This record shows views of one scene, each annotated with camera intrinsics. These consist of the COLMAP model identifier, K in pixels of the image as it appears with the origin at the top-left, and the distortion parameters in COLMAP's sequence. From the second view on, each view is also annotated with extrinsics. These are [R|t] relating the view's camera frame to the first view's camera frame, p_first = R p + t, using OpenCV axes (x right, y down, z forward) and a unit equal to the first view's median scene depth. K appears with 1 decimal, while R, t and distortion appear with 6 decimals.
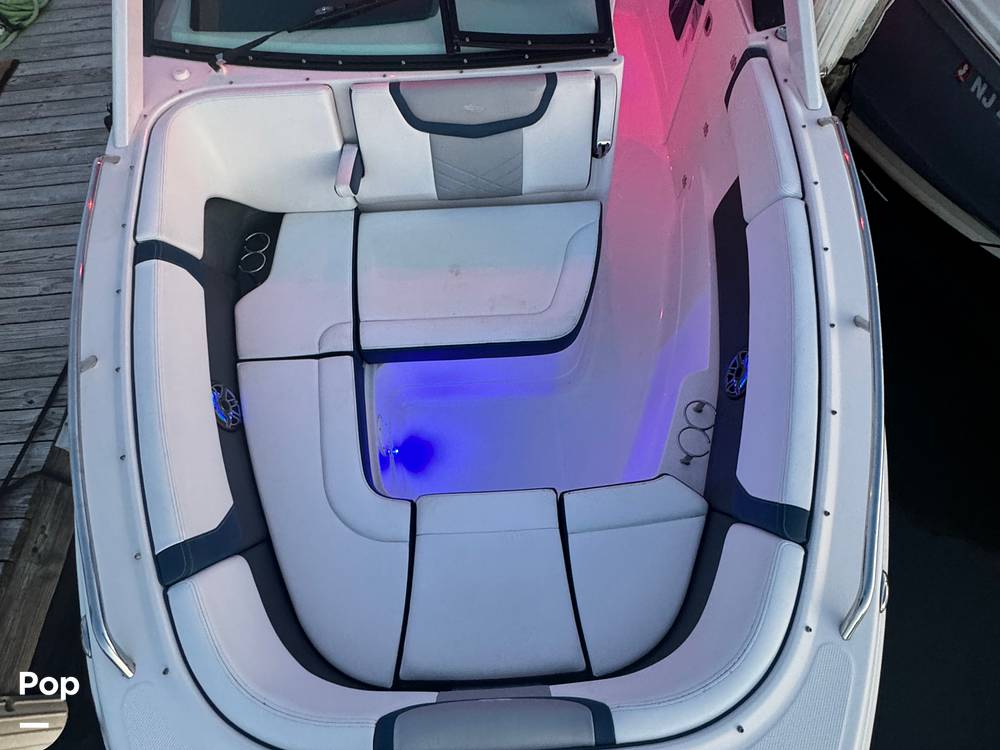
lens RADIAL K [[514.2, 0, 501.2], [0, 514.2, 375.8], [0, 0, 1]] dist [0.033200, -0.019291]
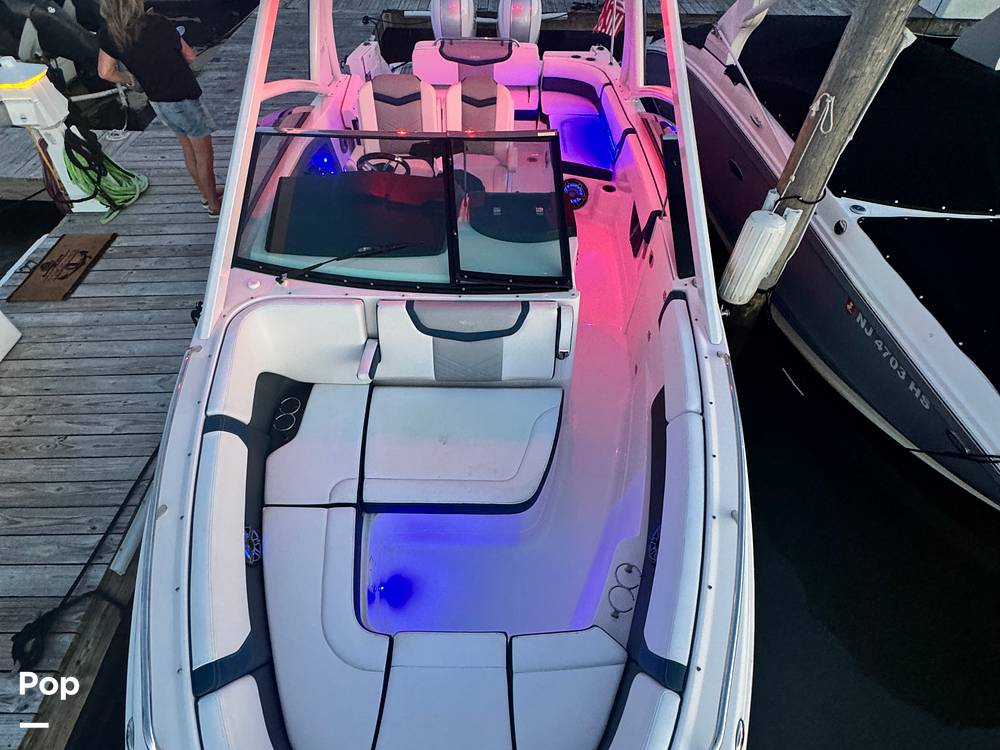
lens RADIAL K [[532.6, 0, 506.3], [0, 532.6, 374.9], [0, 0, 1]] dist [-0.000408, -0.001400]
pose [[0.998153, 0.060603, -0.004196, 0.062709], [-0.060252, 0.978830, -0.195607, -0.120291], [-0.007747, 0.195499, 0.980673, -0.328481]]
